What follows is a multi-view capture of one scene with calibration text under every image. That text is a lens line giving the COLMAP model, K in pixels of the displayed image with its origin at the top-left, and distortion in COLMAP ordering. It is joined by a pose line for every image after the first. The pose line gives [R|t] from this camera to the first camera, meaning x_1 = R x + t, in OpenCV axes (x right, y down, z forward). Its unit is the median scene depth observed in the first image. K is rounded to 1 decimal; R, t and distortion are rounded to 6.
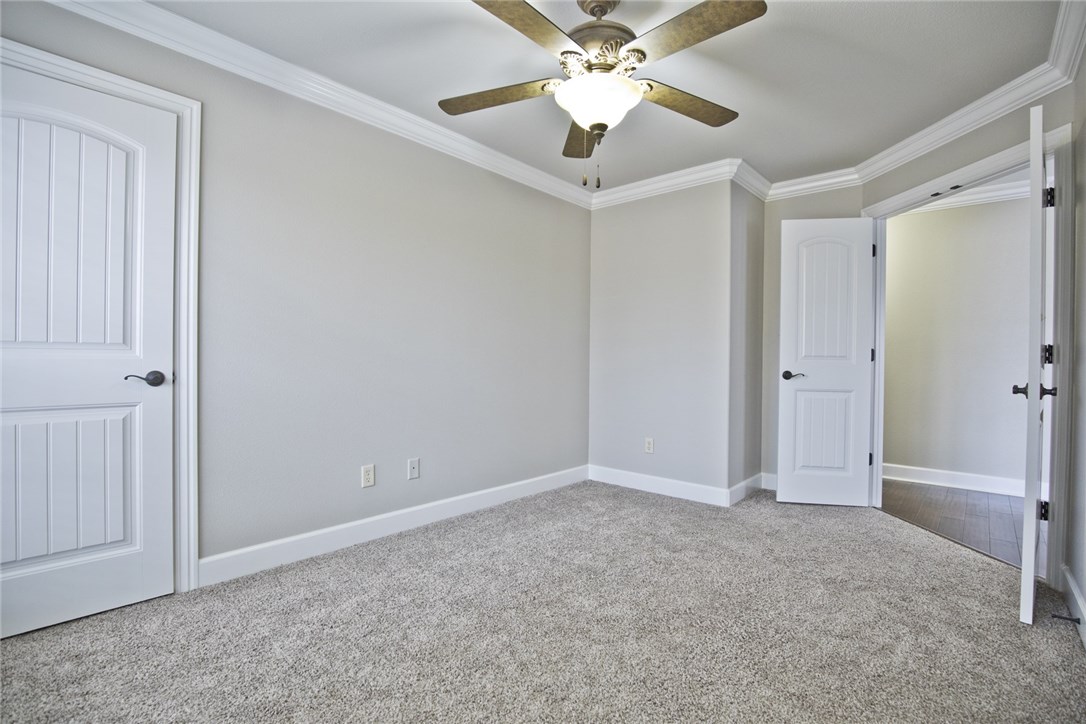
lens RADIAL K [[501.6, 0, 538.2], [0, 501.6, 362.0], [0, 0, 1]] dist [-0.031595, 0.003236]
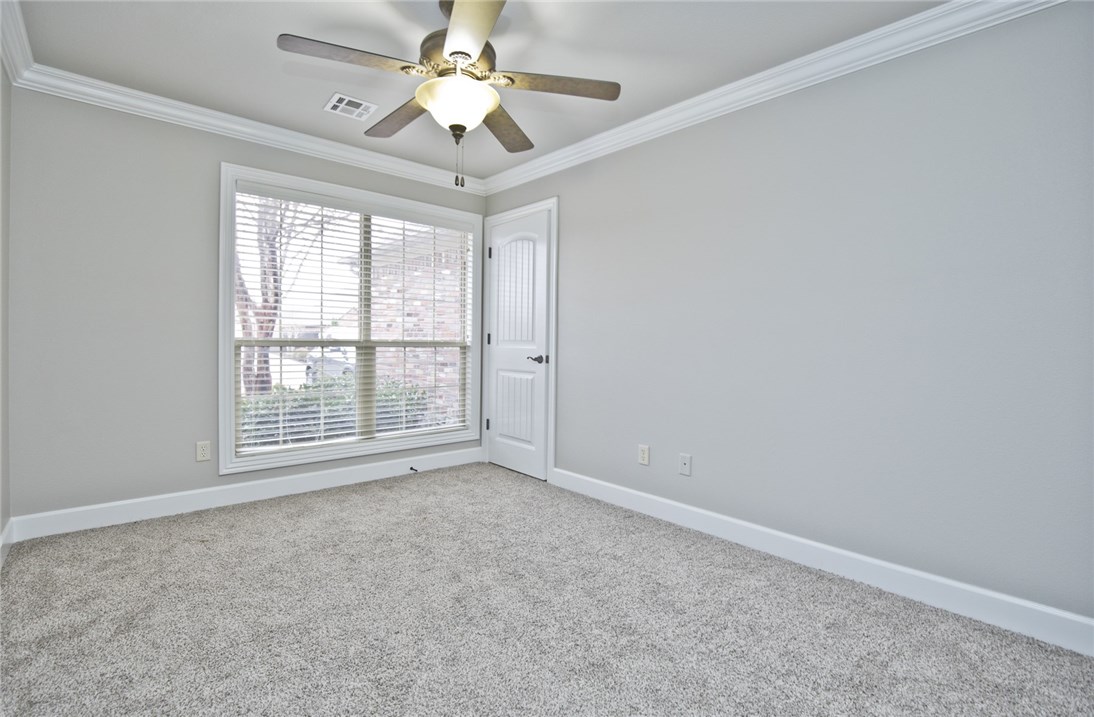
lens RADIAL K [[502.6, 0, 543.5], [0, 502.6, 356.6], [0, 0, 1]] dist [-0.029468, 0.003206]
pose [[-0.102212, 0.009267, -0.994719, 1.060988], [-0.030408, 0.999460, 0.012436, 0.000412], [0.994298, 0.031518, -0.101875, 1.170022]]
